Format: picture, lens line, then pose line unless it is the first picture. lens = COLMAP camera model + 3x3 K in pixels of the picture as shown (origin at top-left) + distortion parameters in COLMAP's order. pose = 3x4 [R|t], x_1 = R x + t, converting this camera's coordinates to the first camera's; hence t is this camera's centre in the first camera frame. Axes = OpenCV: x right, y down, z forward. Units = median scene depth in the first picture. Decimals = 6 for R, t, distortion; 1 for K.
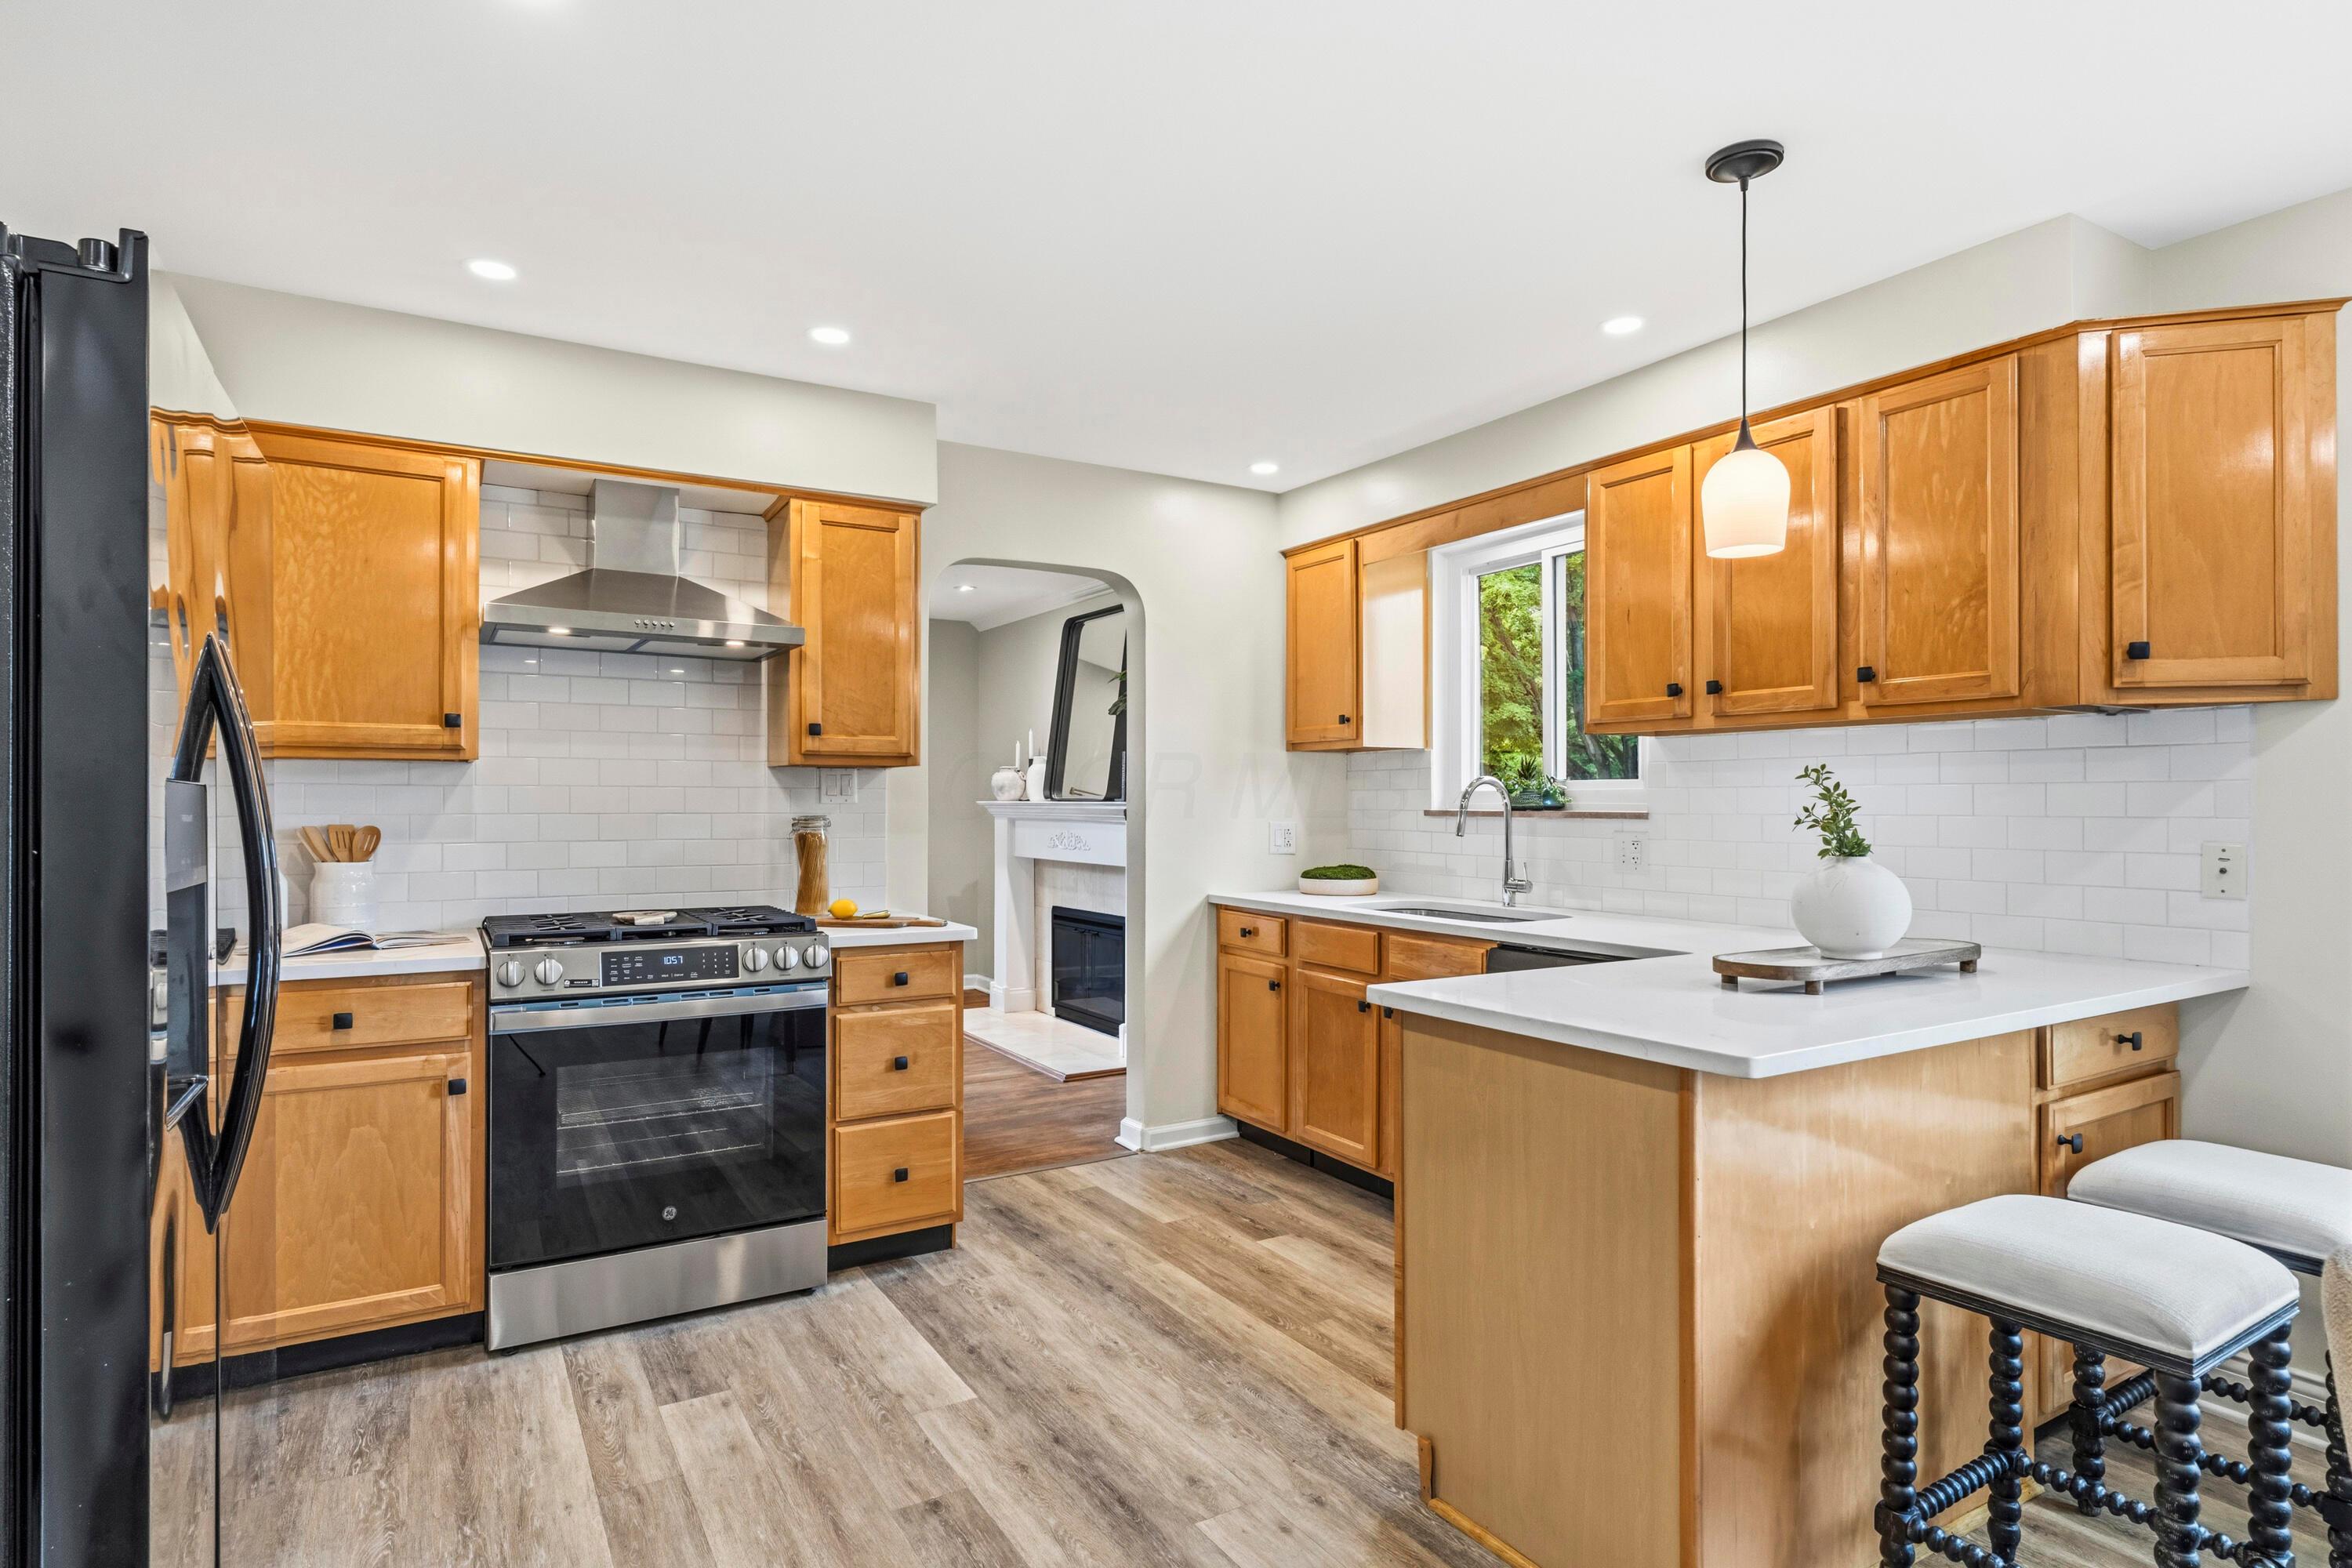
lens RADIAL K [[1226.0, 0, 1168.9], [0, 1226.0, 804.9], [0, 0, 1]] dist [-0.005253, -0.000327]
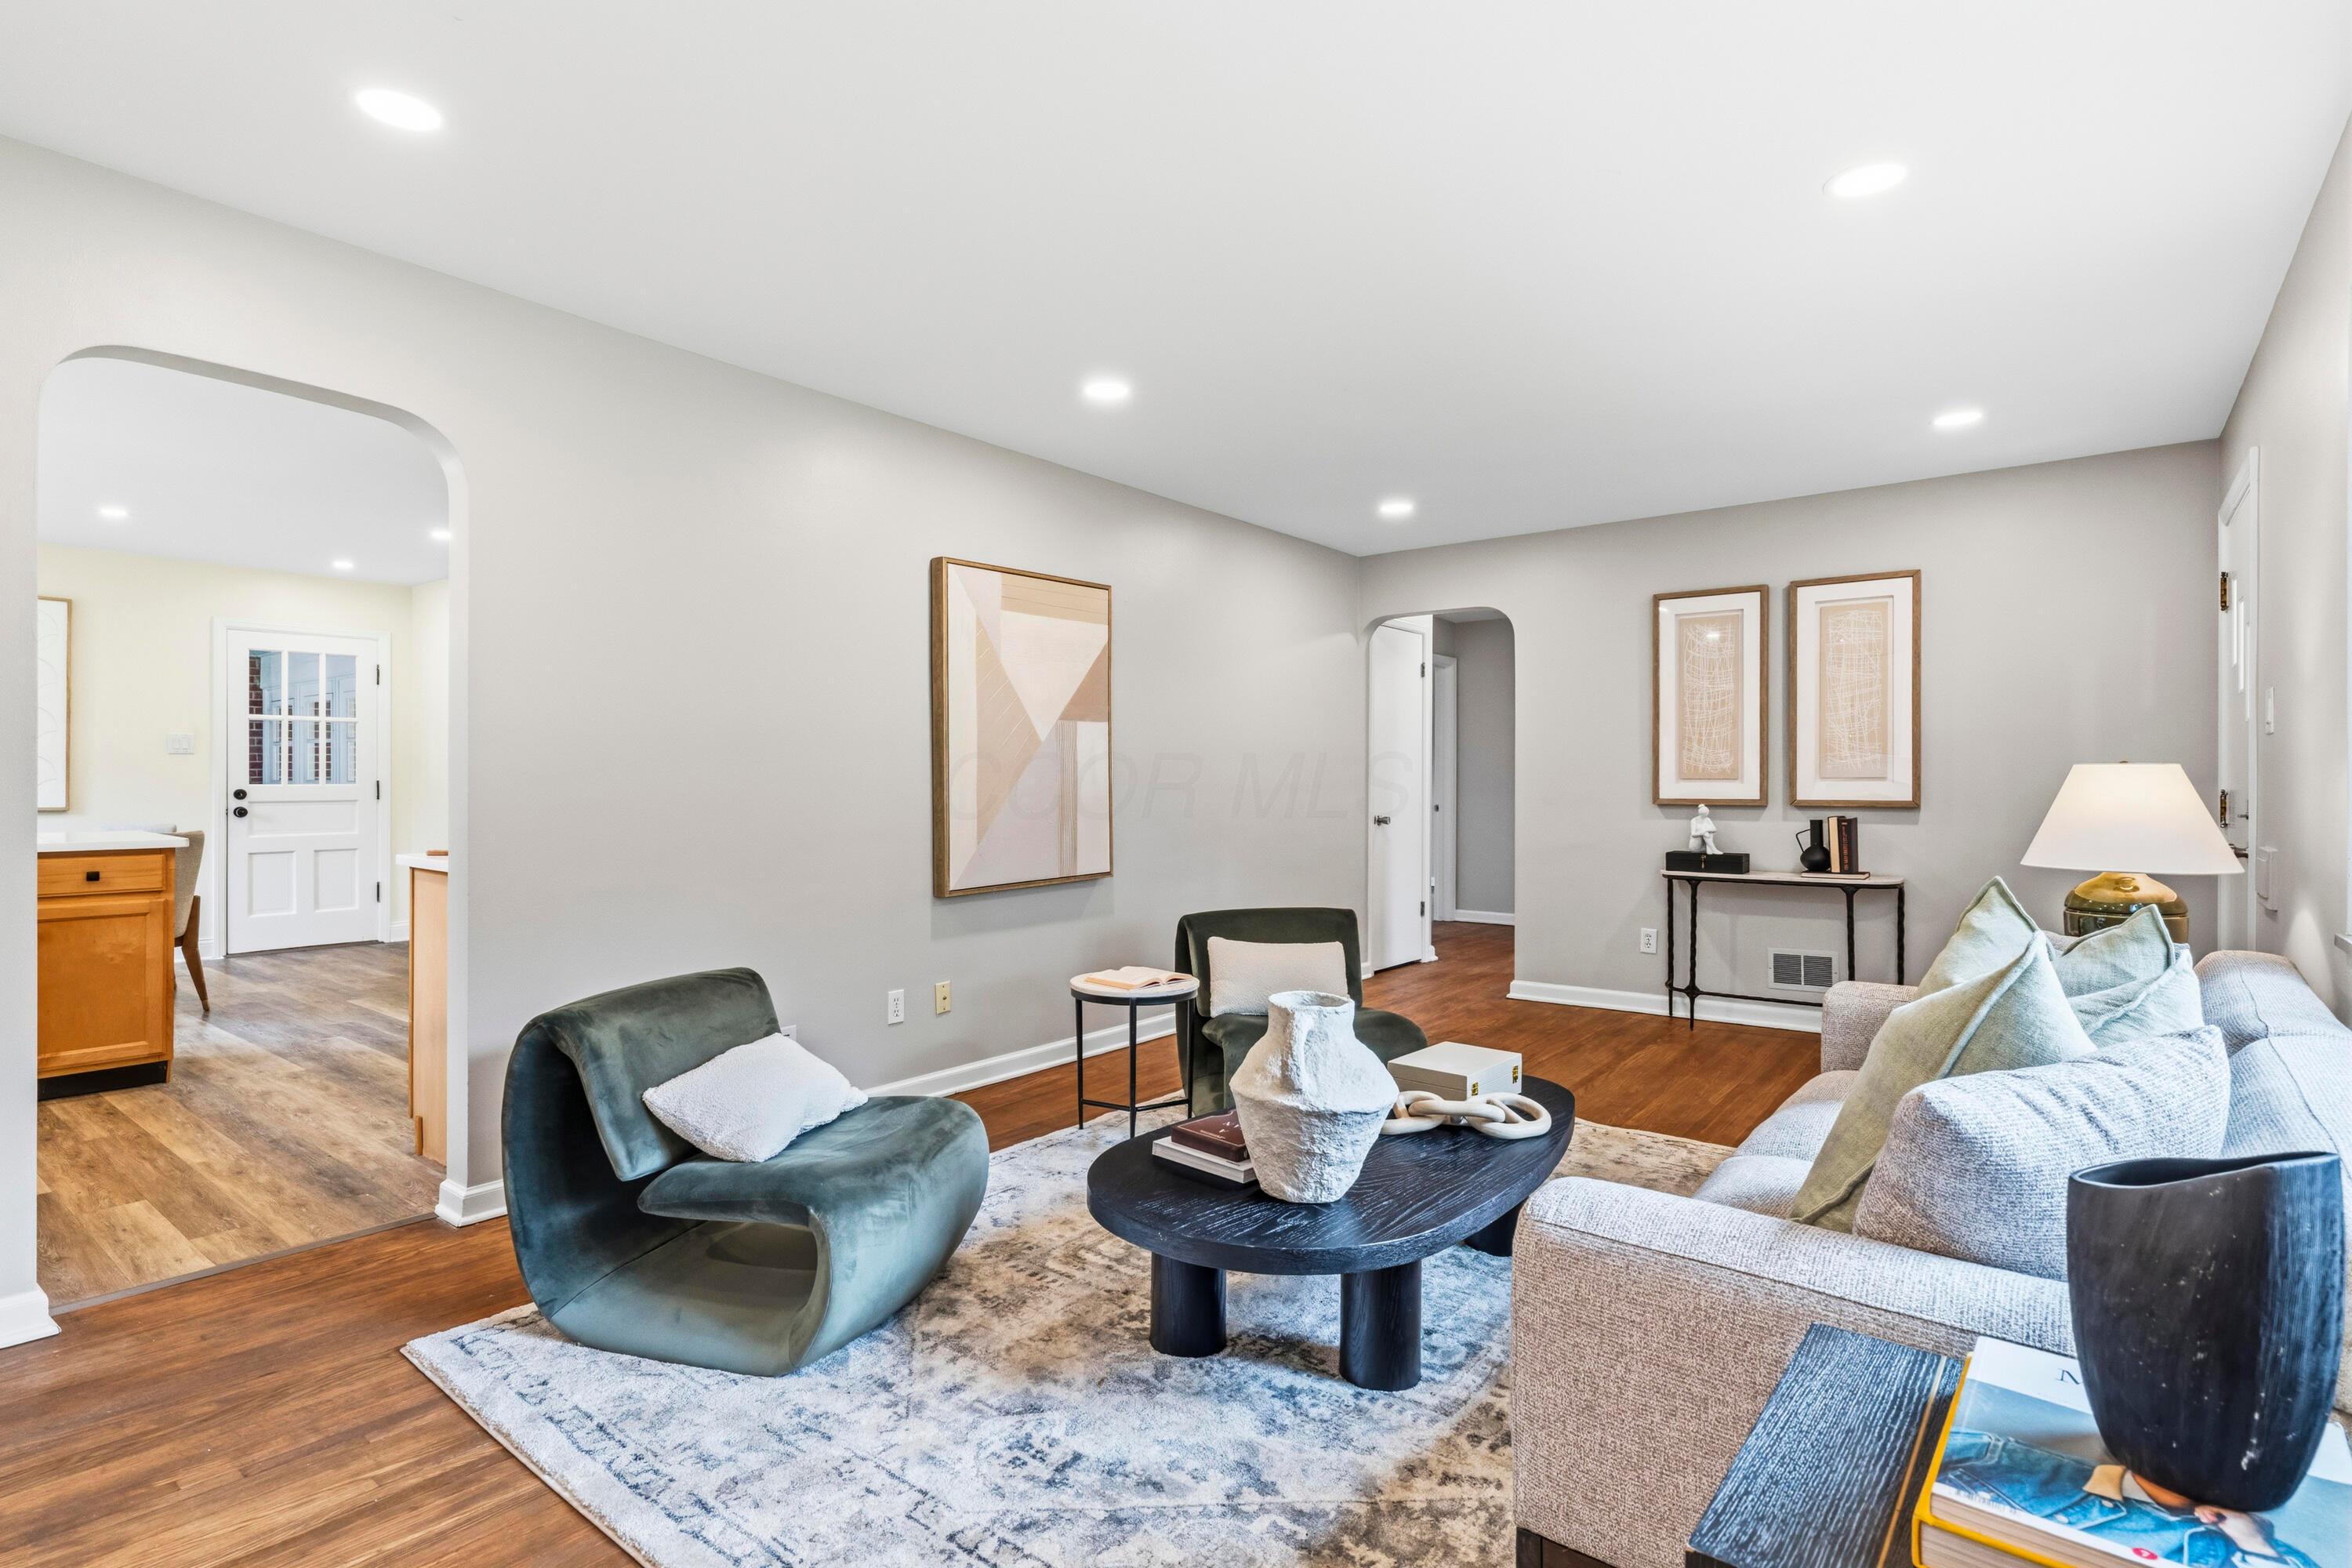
lens RADIAL K [[1190.6, 0, 1176.0], [0, 1190.6, 784.0], [0, 0, 1]] dist [0.000483, 0.000280]
pose [[-0.936269, -0.006207, -0.351230, -0.458996], [-0.008145, 0.999959, 0.004041, 0.025254], [0.351190, 0.006645, -0.936280, 2.357310]]
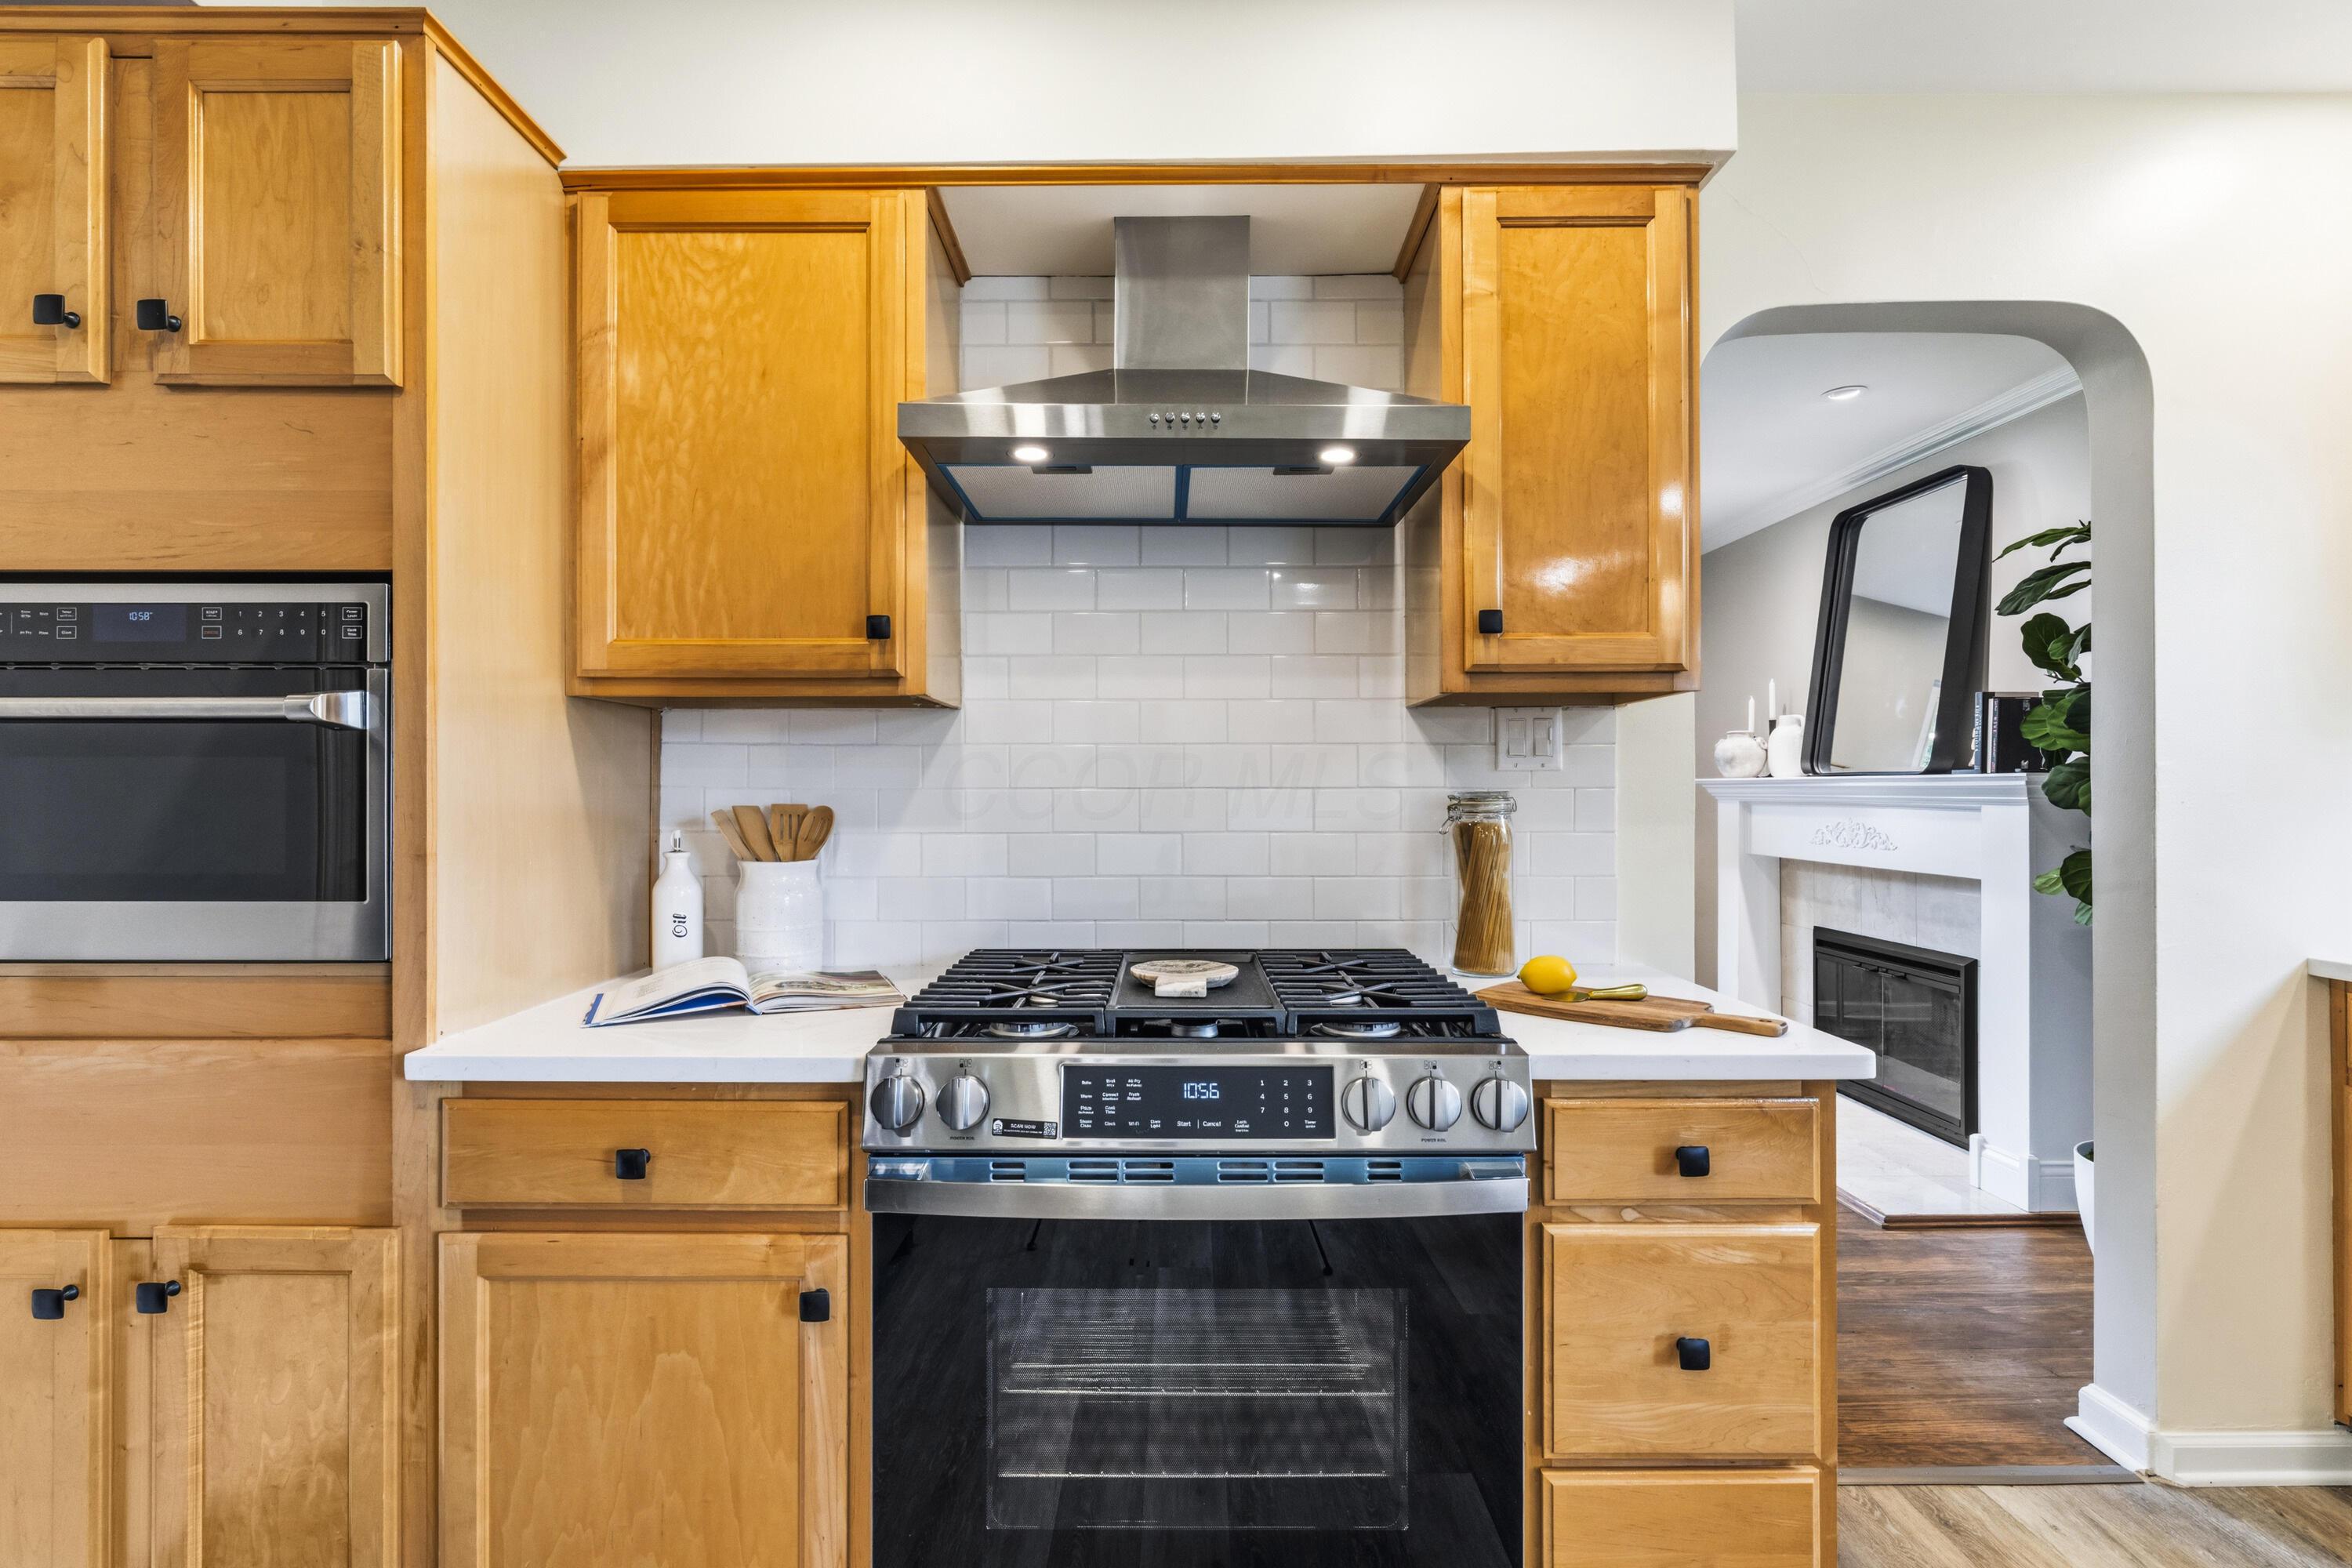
lens RADIAL K [[1118.0, 0, 1176.0], [0, 1118.0, 784.0], [0, 0, 1]] dist [-0.002437, 0.000293]
pose [[0.858482, -0.006273, -0.512805, -0.172594], [0.002635, 0.999966, -0.007821, 0.010322], [0.512836, 0.005363, 0.858470, 0.564964]]
